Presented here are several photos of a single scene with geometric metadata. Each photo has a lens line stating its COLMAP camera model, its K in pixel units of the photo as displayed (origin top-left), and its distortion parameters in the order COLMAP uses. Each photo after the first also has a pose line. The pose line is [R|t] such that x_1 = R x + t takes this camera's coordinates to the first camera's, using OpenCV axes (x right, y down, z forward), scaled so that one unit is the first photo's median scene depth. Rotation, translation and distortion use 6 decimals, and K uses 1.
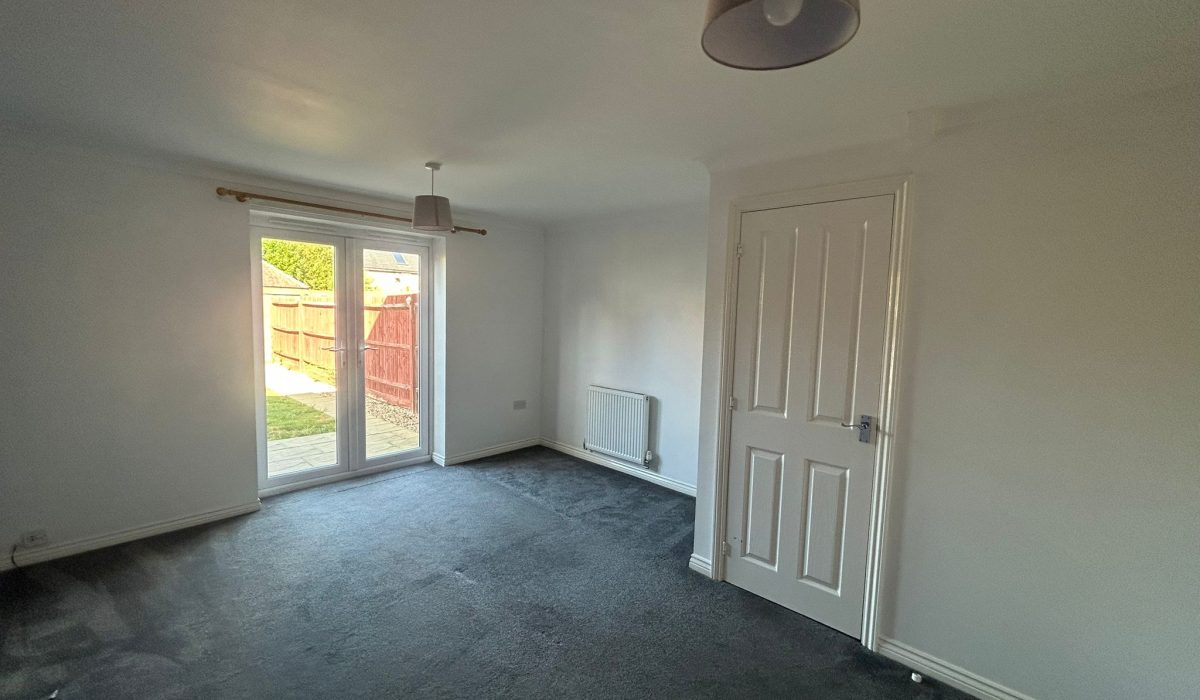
lens RADIAL K [[485.9, 0, 600.4], [0, 485.9, 354.0], [0, 0, 1]] dist [0.002570, -0.000146]
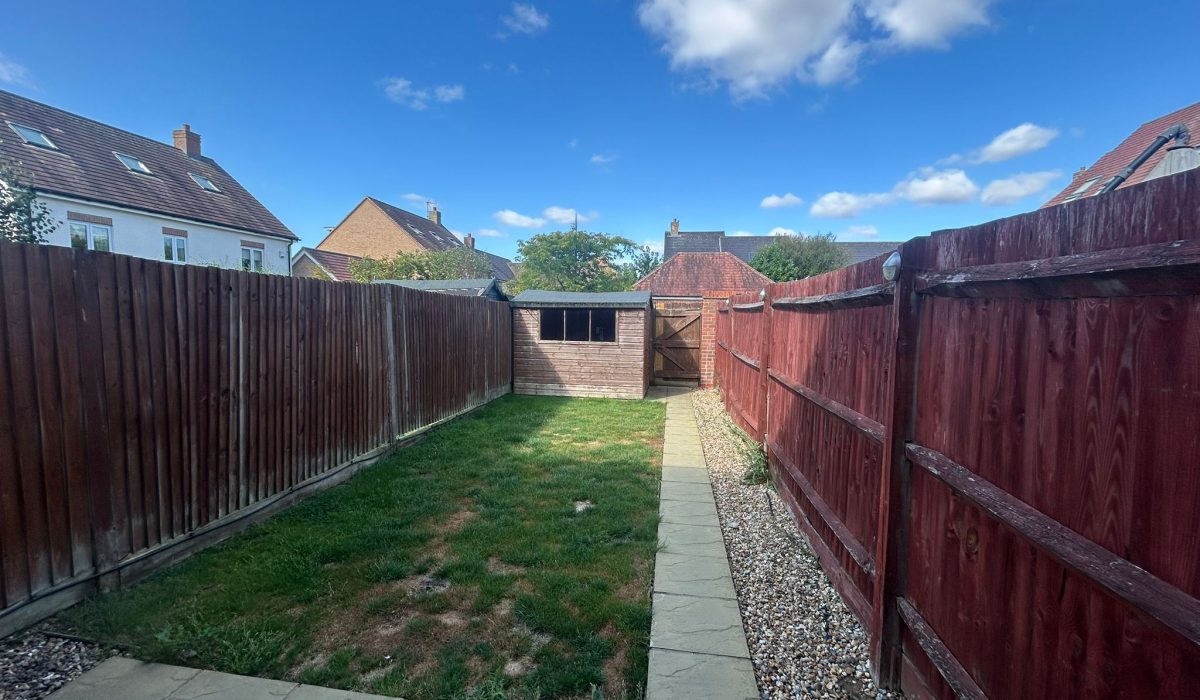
lens RADIAL K [[485.9, 0, 599.7], [0, 485.9, 352.5], [0, 0, 1]] dist [0.002570, -0.000146]
pose [[0.577247, 0.042518, -0.815462, -0.189357], [-0.062725, 0.998002, 0.007634, -0.039384], [0.814157, 0.046743, 0.578761, 0.508695]]
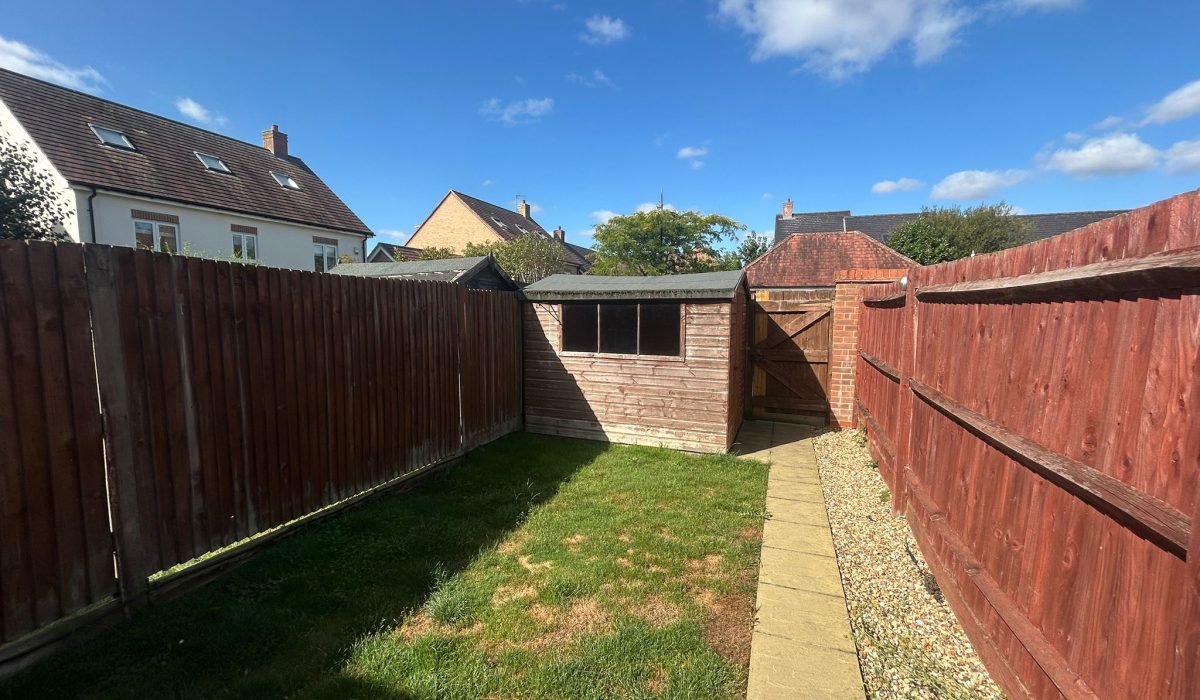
lens RADIAL K [[485.9, 0, 592.8], [0, 485.9, 352.4], [0, 0, 1]] dist [0.002570, -0.000146]
pose [[0.380437, 0.055025, -0.923168, -0.432439], [-0.068653, 0.997154, 0.031143, -0.066410], [0.922255, 0.051531, 0.383132, 0.742185]]
